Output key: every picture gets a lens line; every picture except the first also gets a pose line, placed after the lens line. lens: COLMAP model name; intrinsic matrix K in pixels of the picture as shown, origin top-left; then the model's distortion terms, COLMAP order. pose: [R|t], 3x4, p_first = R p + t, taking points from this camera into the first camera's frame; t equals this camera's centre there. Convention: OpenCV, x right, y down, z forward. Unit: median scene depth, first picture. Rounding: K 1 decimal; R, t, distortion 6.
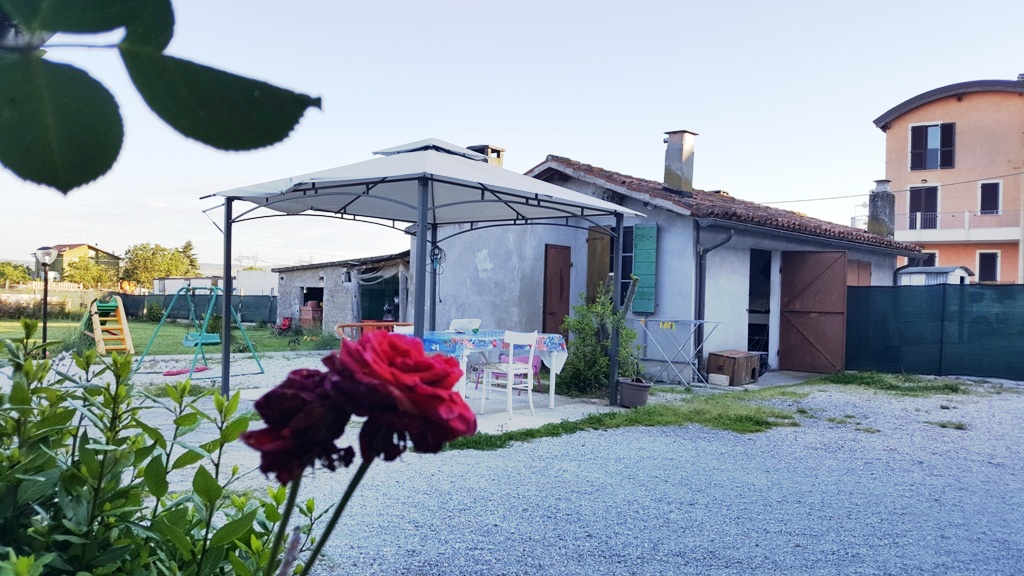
lens RADIAL K [[798.3, 0, 512.0], [0, 798.3, 288.0], [0, 0, 1]] dist [0.298509, -0.716955]
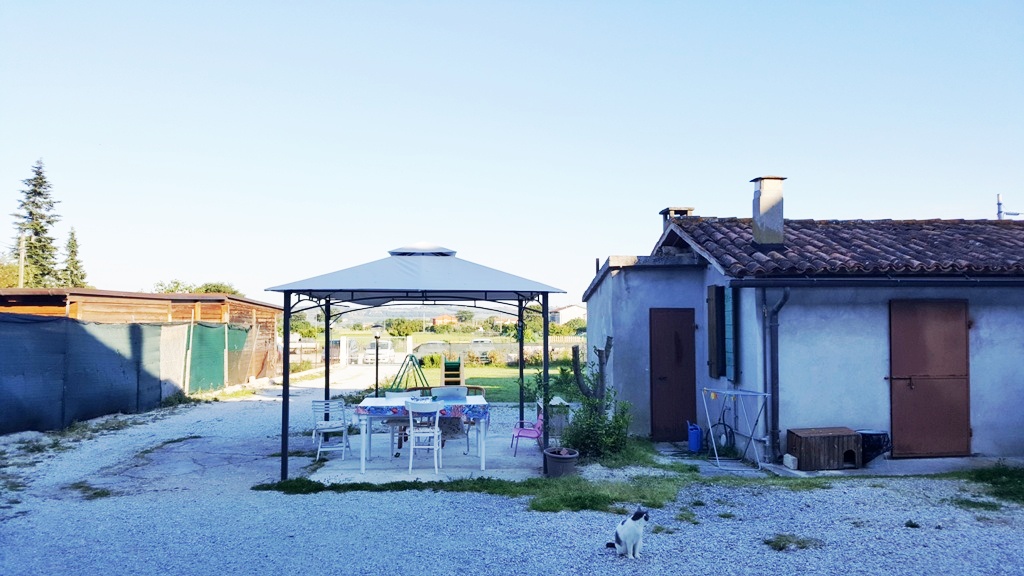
lens RADIAL K [[798.3, 0, 512.0], [0, 798.3, 288.0], [0, 0, 1]] dist [0.298509, -0.716955]
pose [[0.687865, -0.061001, -0.723270, 0.768479], [0.028692, 0.997969, -0.056882, -0.032643], [0.725271, 0.018375, 0.688218, 0.204619]]
